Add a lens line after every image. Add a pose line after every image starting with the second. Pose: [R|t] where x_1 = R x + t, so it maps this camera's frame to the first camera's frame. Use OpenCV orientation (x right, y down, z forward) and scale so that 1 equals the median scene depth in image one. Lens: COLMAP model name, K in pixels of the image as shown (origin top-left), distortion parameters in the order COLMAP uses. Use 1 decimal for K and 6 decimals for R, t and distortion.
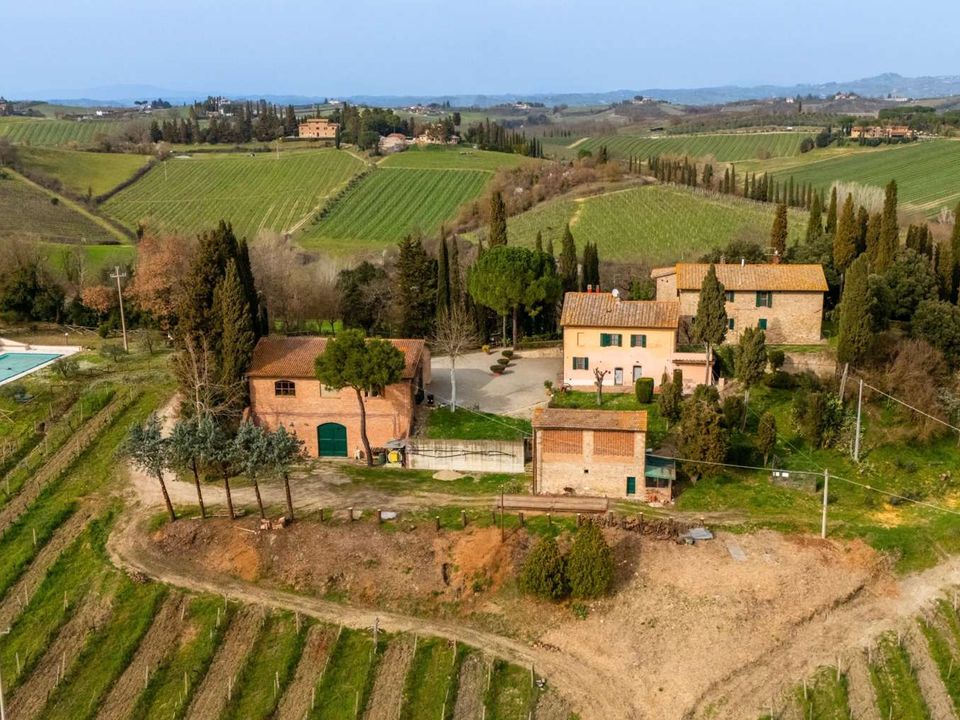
lens RADIAL K [[771.7, 0, 480.0], [0, 771.7, 360.0], [0, 0, 1]] dist [0.015911, -0.001084]
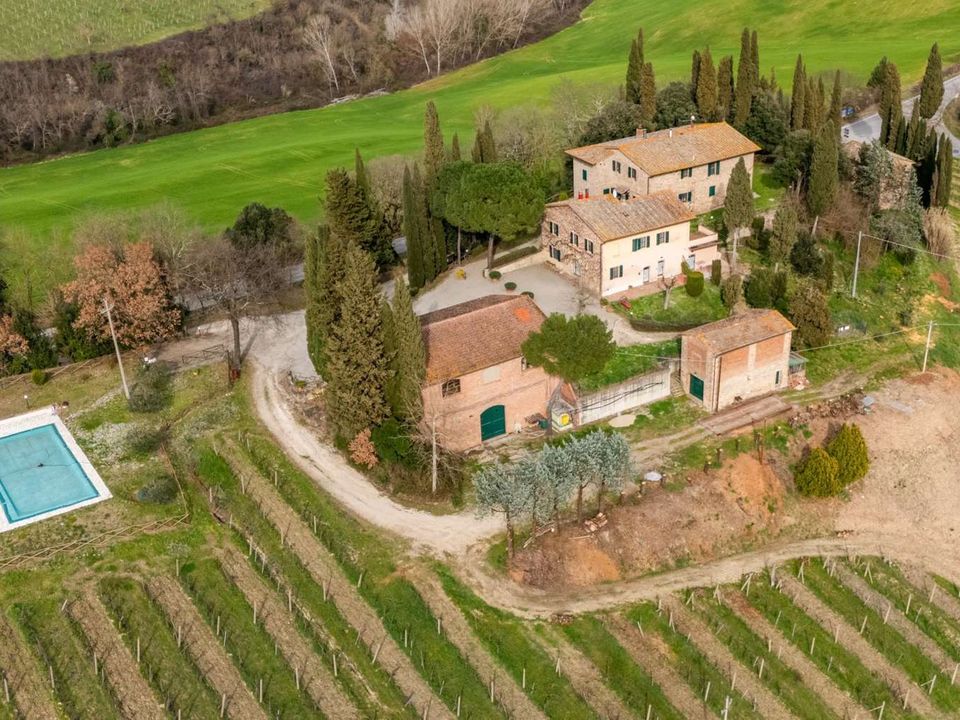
lens RADIAL K [[851.3, 0, 480.0], [0, 851.3, 360.0], [0, 0, 1]] dist [-0.020016, 0.009935]
pose [[0.880233, -0.290687, 0.375088, -0.604859], [0.218409, 0.949894, 0.223604, -0.220492], [-0.421292, -0.114901, 0.899617, 0.062524]]
